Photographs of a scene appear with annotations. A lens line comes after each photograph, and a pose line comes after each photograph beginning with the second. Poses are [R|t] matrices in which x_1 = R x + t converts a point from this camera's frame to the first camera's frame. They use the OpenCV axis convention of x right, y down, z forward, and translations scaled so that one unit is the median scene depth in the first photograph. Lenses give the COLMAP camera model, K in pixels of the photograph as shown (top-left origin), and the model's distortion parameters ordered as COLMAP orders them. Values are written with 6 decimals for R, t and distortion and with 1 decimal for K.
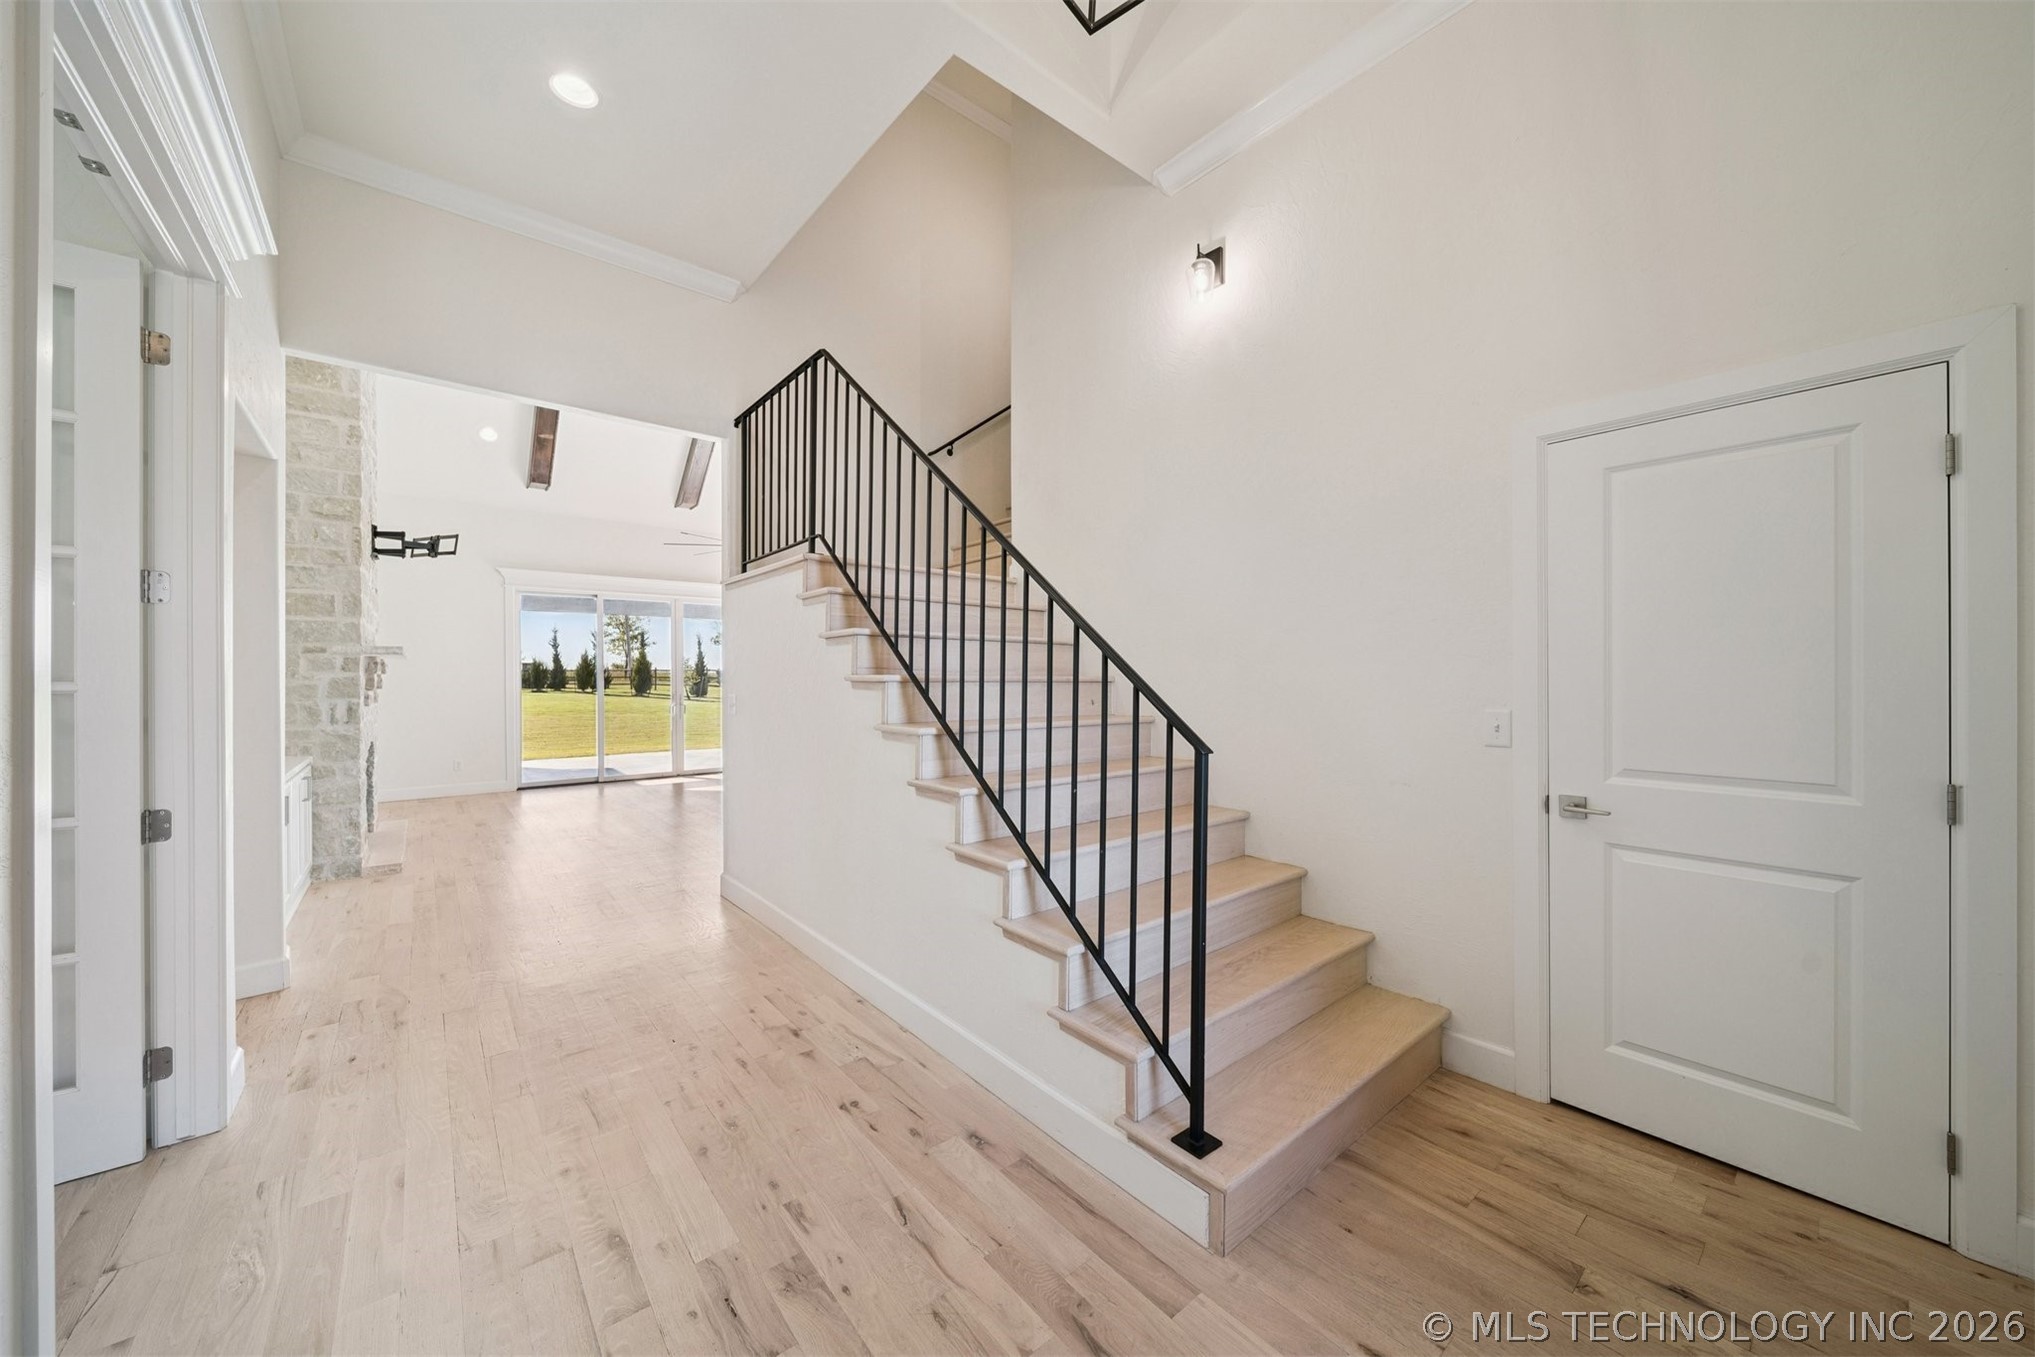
lens RADIAL K [[724.1, 0, 1019.5], [0, 724.1, 680.6], [0, 0, 1]] dist [-0.004554, -0.000586]
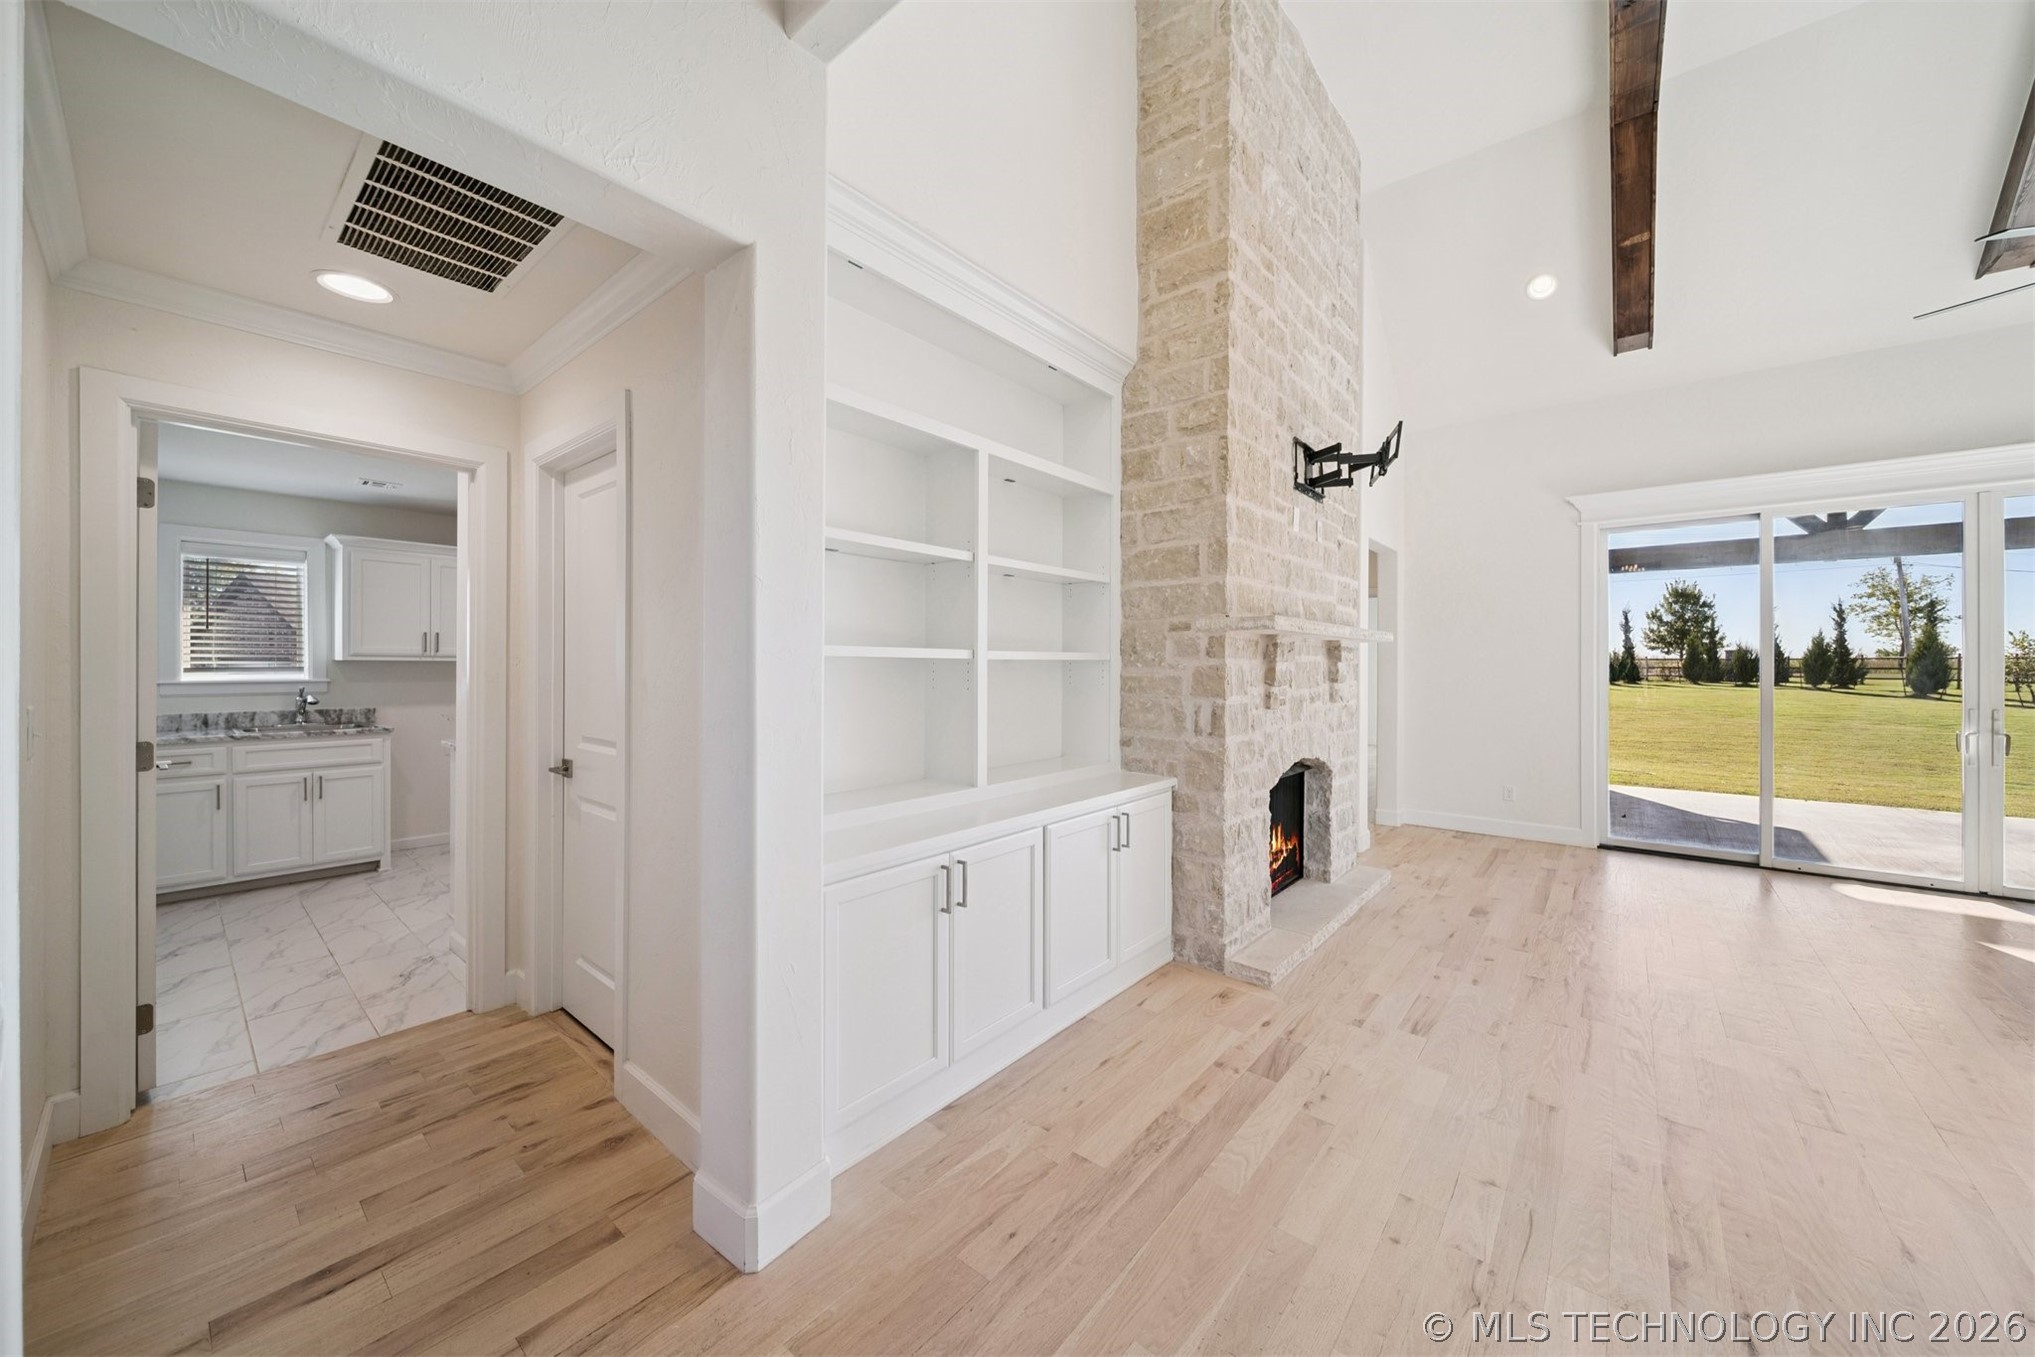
lens RADIAL K [[724.1, 0, 1017.7], [0, 724.1, 666.4], [0, 0, 1]] dist [-0.004554, -0.000586]
pose [[0.180111, 0.004850, -0.983634, -0.309252], [-0.010387, 0.999941, 0.003029, -0.004389], [0.983591, 0.009671, 0.180151, 0.702256]]
